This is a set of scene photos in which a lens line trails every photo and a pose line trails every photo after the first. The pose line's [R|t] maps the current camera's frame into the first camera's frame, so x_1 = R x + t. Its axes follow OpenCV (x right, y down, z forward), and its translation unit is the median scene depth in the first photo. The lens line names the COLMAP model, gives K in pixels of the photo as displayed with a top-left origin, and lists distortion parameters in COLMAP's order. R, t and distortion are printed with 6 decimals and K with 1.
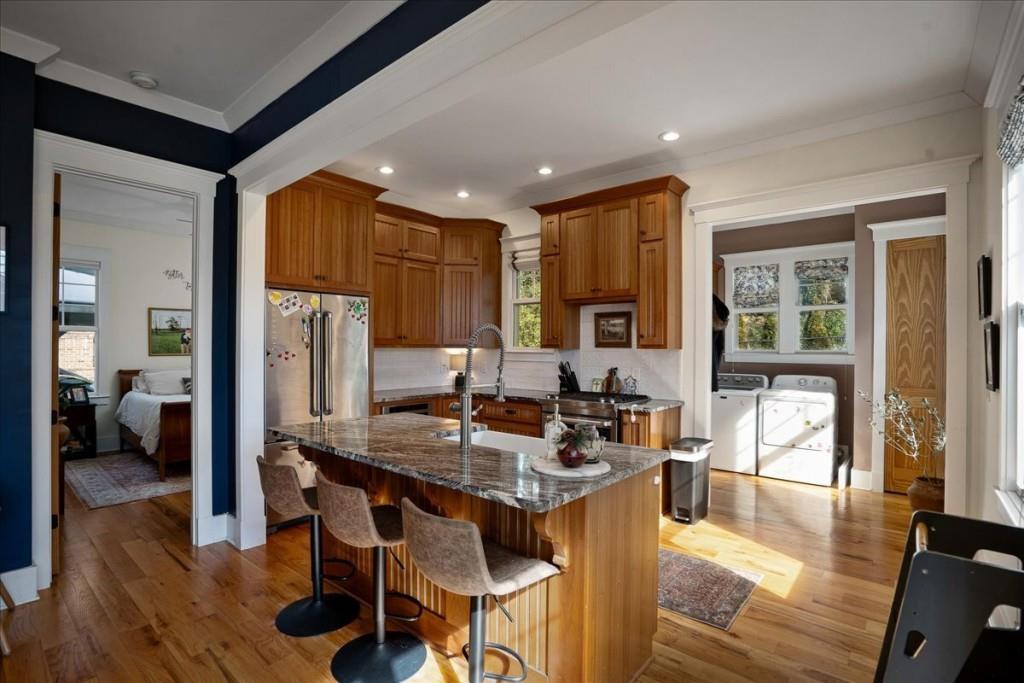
lens RADIAL K [[496.3, 0, 512.0], [0, 496.3, 341.5], [0, 0, 1]] dist [-0.052591, 0.000194]
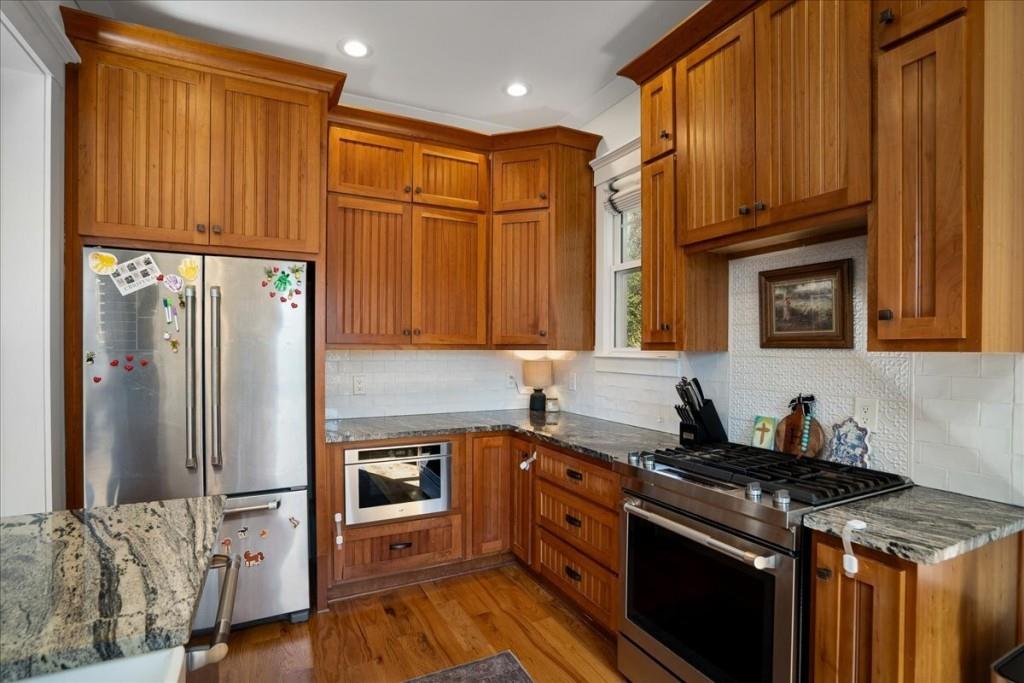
lens RADIAL K [[487.0, 0, 510.7], [0, 487.0, 350.9], [0, 0, 1]] dist [-0.051883, 0.023772]
pose [[0.917264, 0.000242, -0.398281, 0.135599], [0.005858, 0.999883, 0.014097, 0.007149], [0.398238, -0.015263, 0.917155, 0.515670]]
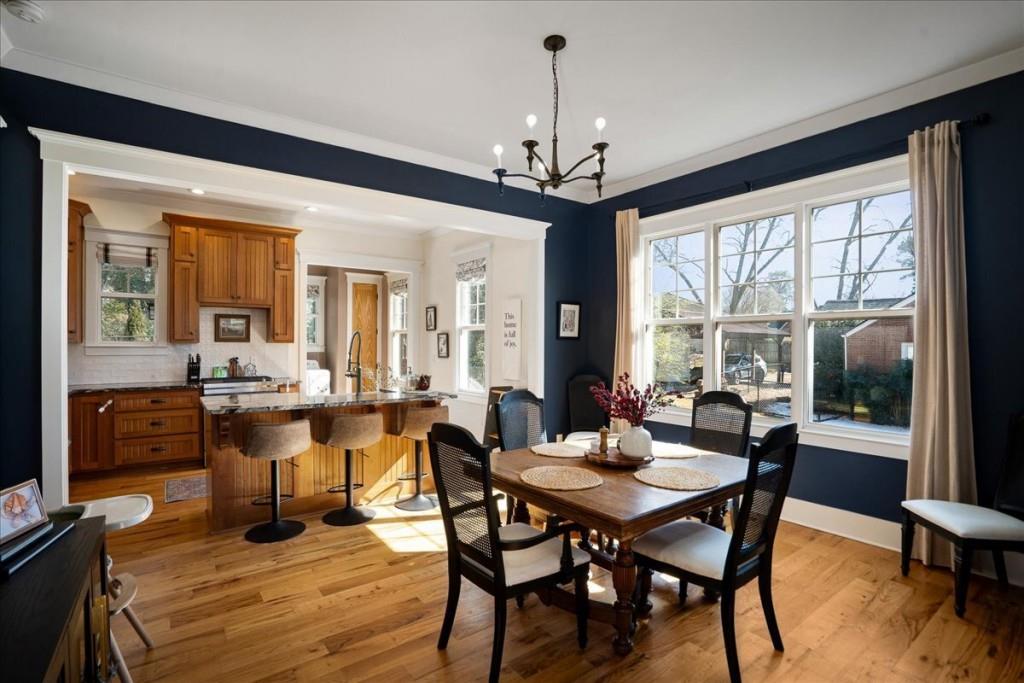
lens RADIAL K [[487.0, 0, 510.7], [0, 487.0, 350.9], [0, 0, 1]] dist [-0.051883, 0.023772]
pose [[0.229149, -0.015837, 0.973263, -0.839670], [-0.012239, 0.999742, 0.019150, 0.003189], [-0.973314, -0.016300, 0.228896, 0.012139]]
